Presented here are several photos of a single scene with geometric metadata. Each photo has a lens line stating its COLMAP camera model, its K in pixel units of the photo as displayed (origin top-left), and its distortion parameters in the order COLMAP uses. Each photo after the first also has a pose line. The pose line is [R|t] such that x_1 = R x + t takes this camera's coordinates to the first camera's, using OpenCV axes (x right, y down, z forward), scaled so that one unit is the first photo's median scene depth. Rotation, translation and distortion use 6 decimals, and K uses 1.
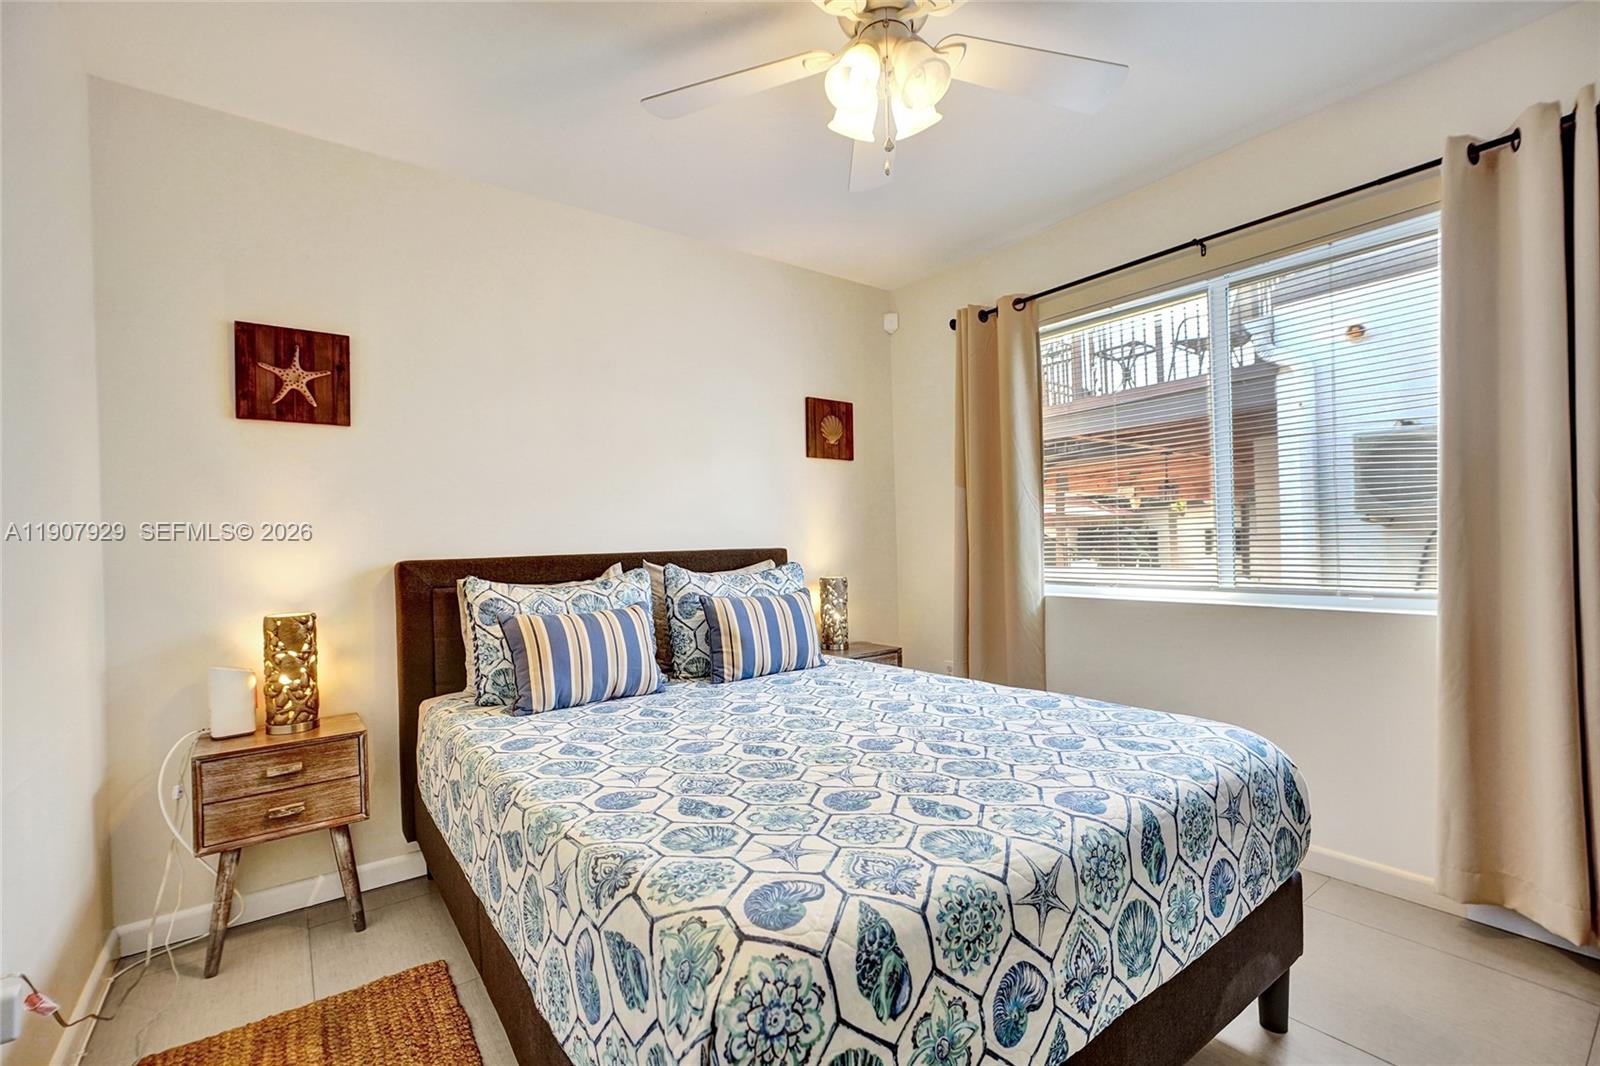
lens RADIAL K [[717.2, 0, 795.8], [0, 717.2, 538.8], [0, 0, 1]] dist [-0.006047, 0.003481]
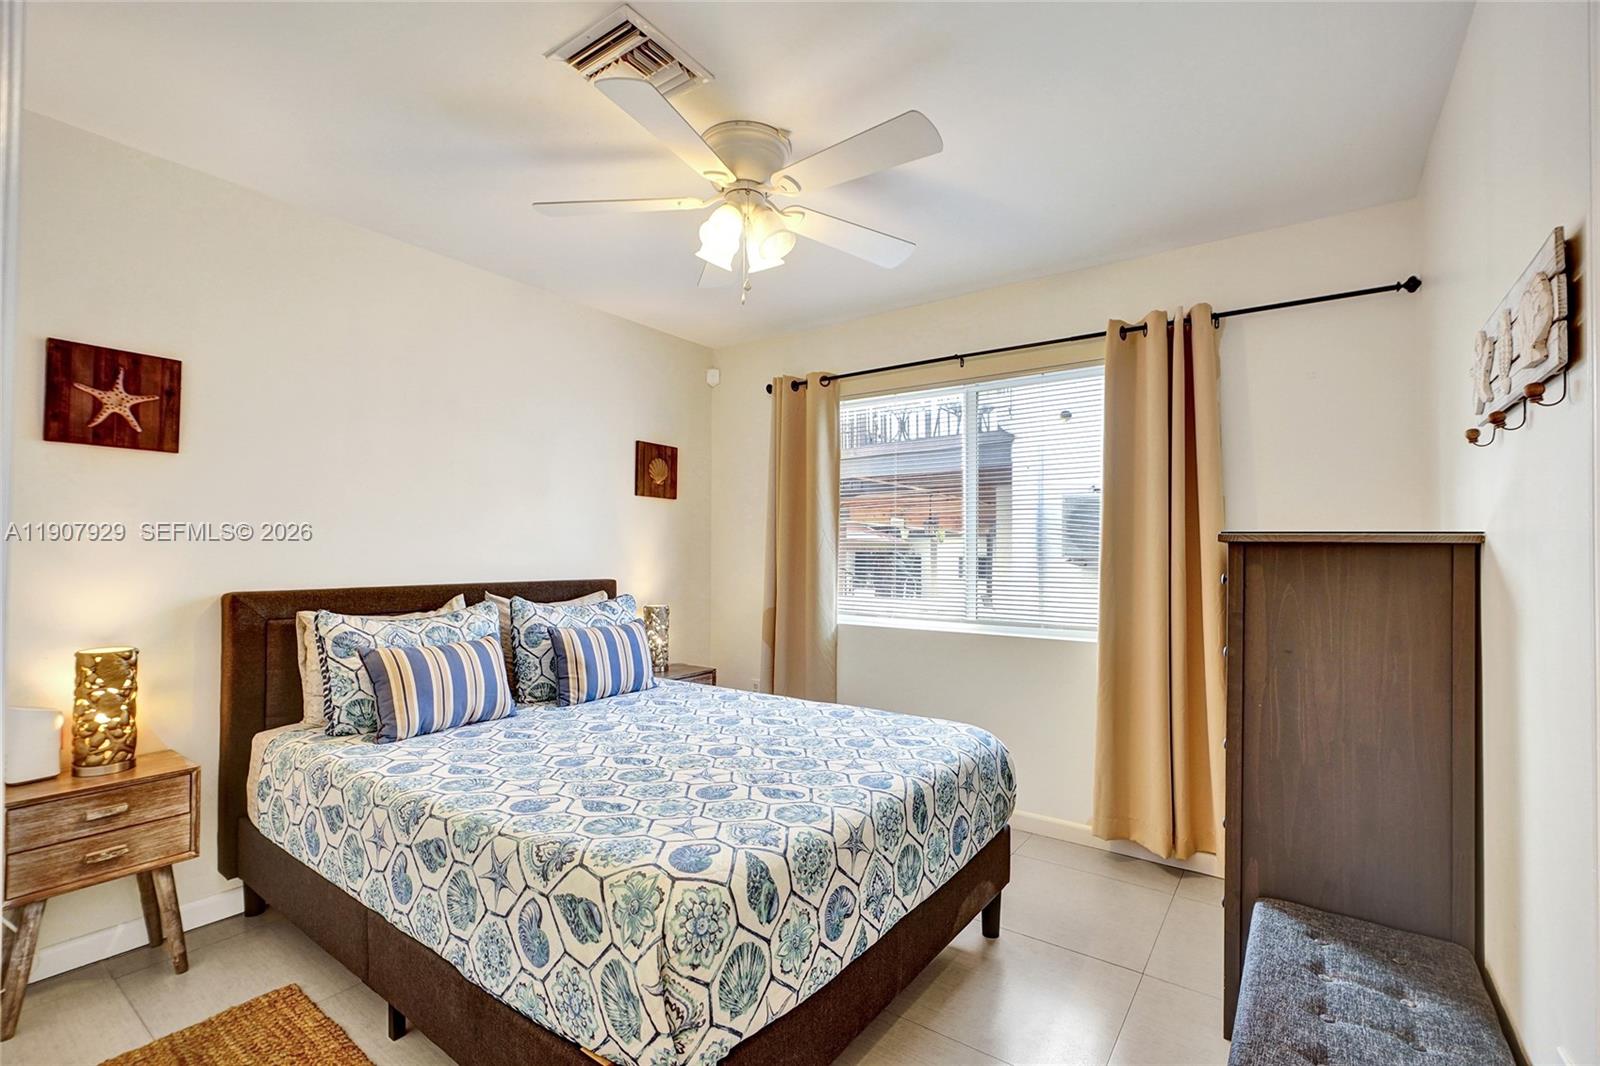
lens RADIAL K [[717.2, 0, 802.9], [0, 717.2, 537.6], [0, 0, 1]] dist [-0.006047, 0.003481]
pose [[0.953271, 0.036697, 0.299879, -0.116079], [-0.030505, 0.999214, -0.025305, -0.050907], [-0.300572, 0.014975, 0.953642, -0.206649]]
